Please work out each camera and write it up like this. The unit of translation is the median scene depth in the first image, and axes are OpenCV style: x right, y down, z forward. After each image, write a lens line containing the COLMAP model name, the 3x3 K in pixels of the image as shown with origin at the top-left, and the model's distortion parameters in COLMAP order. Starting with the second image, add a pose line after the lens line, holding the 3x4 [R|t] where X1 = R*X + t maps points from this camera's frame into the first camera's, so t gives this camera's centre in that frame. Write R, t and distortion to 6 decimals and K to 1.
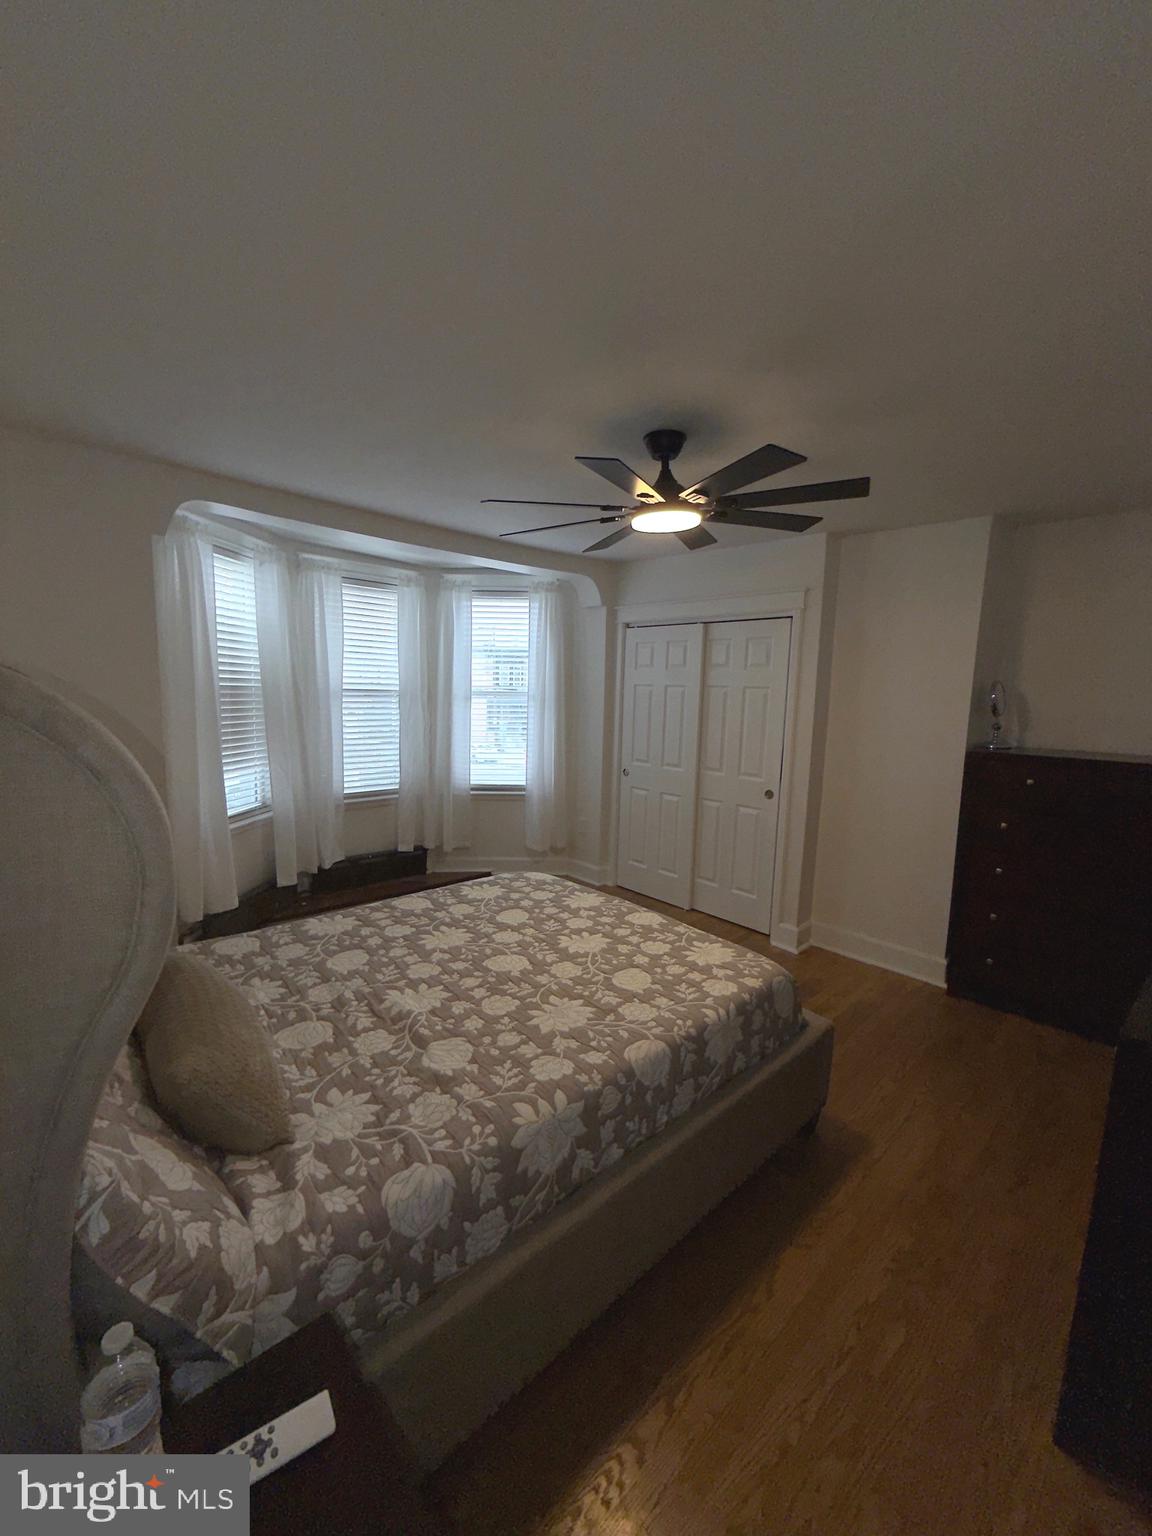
lens RADIAL K [[618.1, 0, 576.0], [0, 618.1, 768.0], [0, 0, 1]] dist [-0.000191, 0.000055]
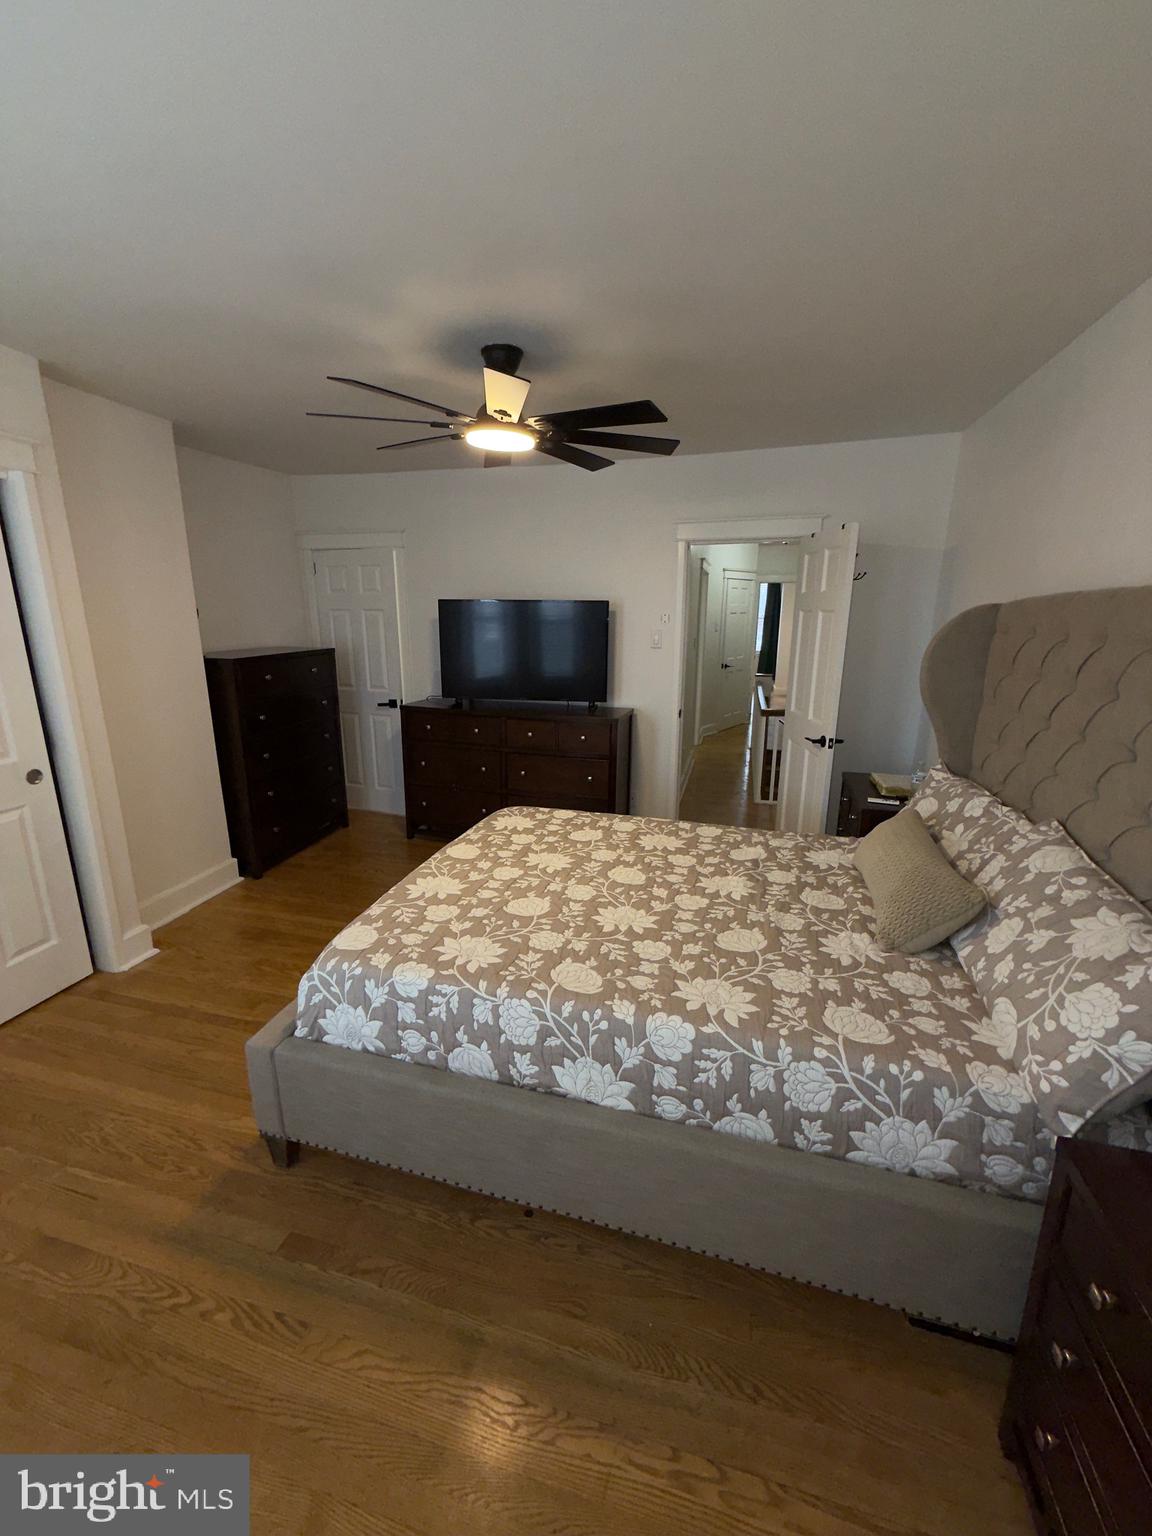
lens RADIAL K [[618.1, 0, 576.0], [0, 618.1, 768.0], [0, 0, 1]] dist [-0.000191, 0.000055]
pose [[-0.543981, -0.233003, 0.806098, -0.883132], [0.094022, 0.937697, 0.334491, -0.223788], [-0.833813, 0.257748, -0.488182, 1.553037]]
